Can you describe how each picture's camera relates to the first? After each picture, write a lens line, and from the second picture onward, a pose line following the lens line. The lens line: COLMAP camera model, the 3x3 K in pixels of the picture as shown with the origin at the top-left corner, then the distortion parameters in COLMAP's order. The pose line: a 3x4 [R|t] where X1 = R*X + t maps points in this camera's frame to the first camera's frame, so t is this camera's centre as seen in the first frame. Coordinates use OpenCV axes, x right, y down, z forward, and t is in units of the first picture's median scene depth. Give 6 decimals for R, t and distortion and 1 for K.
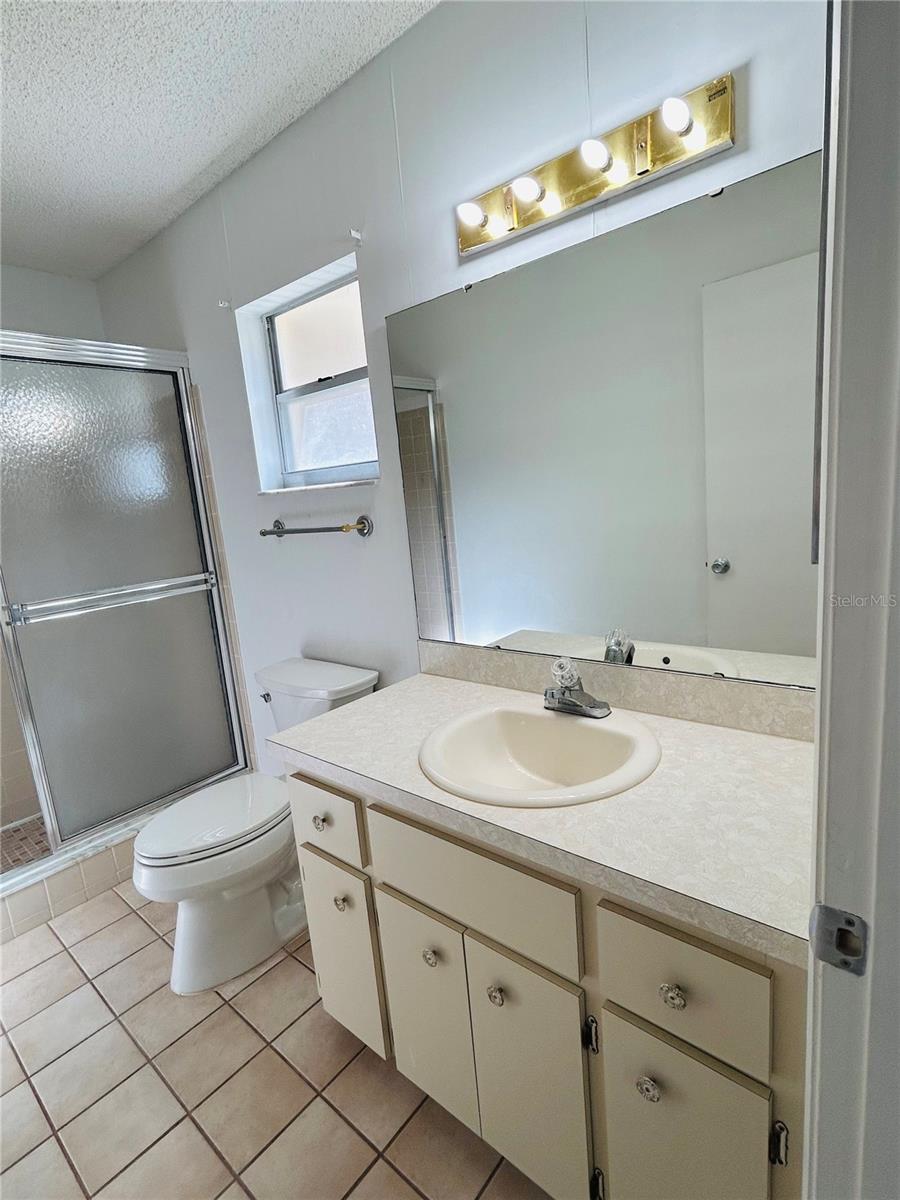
lens RADIAL K [[588.6, 0, 453.9], [0, 588.6, 601.6], [0, 0, 1]] dist [-0.006002, 0.003540]
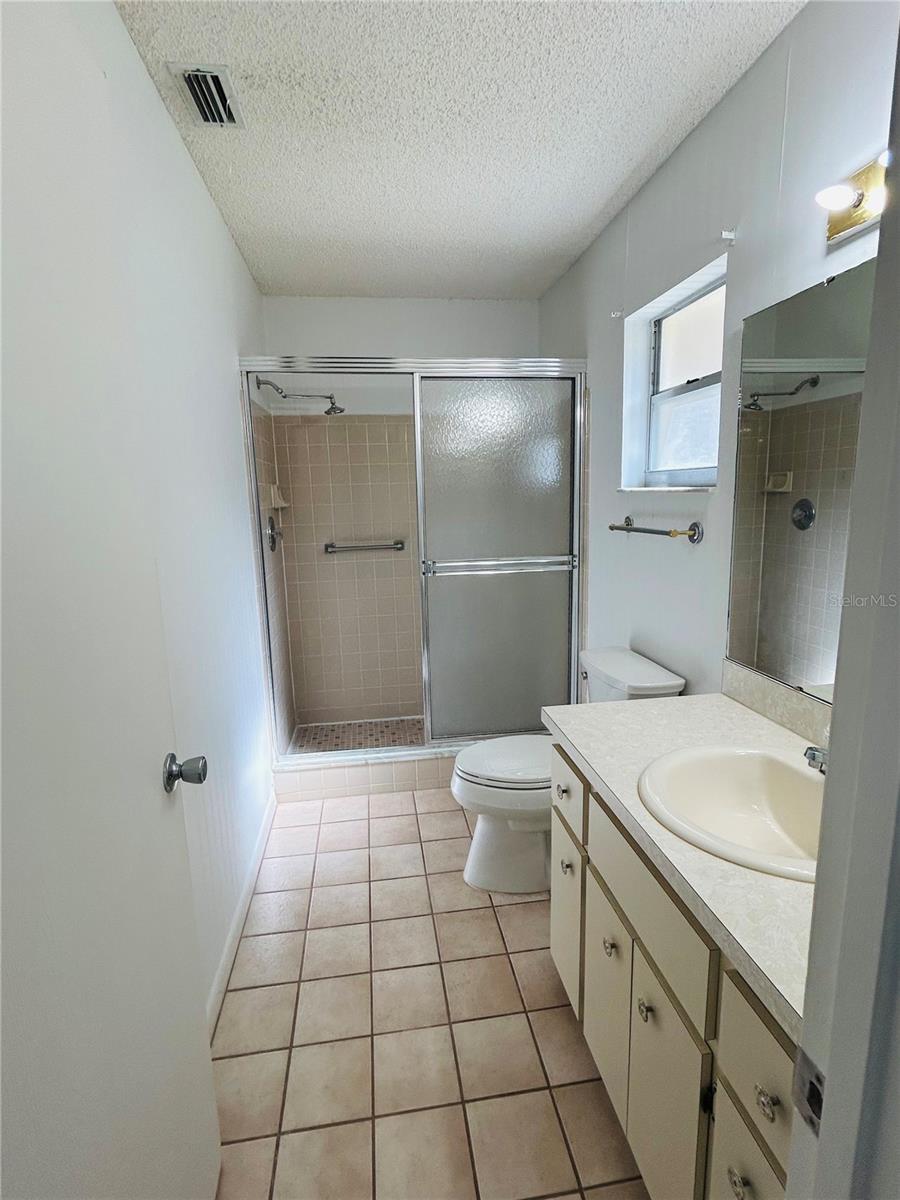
lens RADIAL K [[588.6, 0, 446.7], [0, 588.6, 603.0], [0, 0, 1]] dist [-0.006002, 0.003540]
pose [[0.743254, 0.187287, -0.642259, 0.255977], [-0.161711, 0.981842, 0.099171, -0.057450], [0.649171, 0.030151, 0.760045, -0.021476]]
